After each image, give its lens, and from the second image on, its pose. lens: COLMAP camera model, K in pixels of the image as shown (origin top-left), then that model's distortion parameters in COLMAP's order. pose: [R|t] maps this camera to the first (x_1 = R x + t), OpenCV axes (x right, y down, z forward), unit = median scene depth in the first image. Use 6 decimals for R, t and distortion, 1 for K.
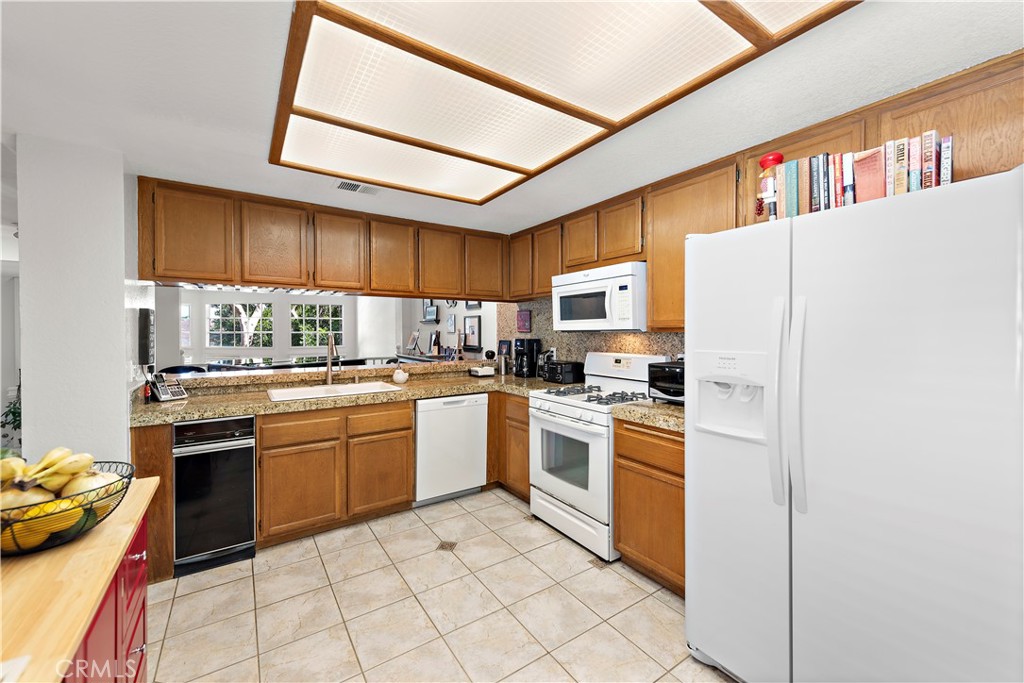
lens RADIAL K [[404.2, 0, 514.2], [0, 404.2, 337.1], [0, 0, 1]] dist [0.014609, -0.002601]
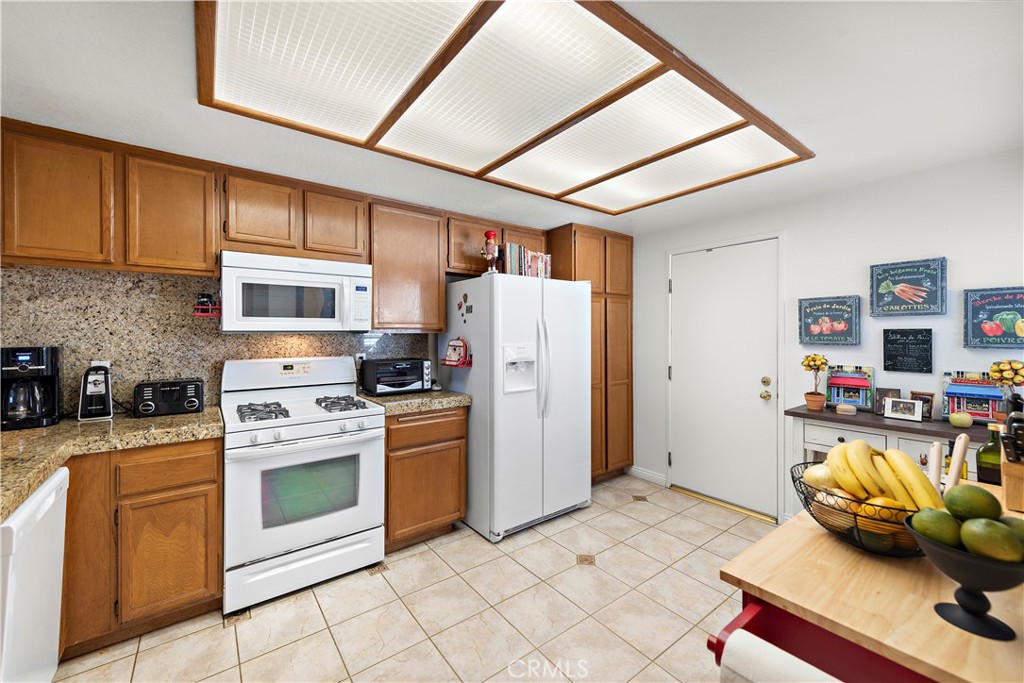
lens RADIAL K [[404.2, 0, 512.9], [0, 404.2, 333.9], [0, 0, 1]] dist [0.014609, -0.002601]
pose [[-0.059038, 0.002520, 0.998253, -0.764907], [0.013807, 0.999903, -0.001707, -0.003749], [-0.998160, 0.013682, -0.059067, 0.702242]]
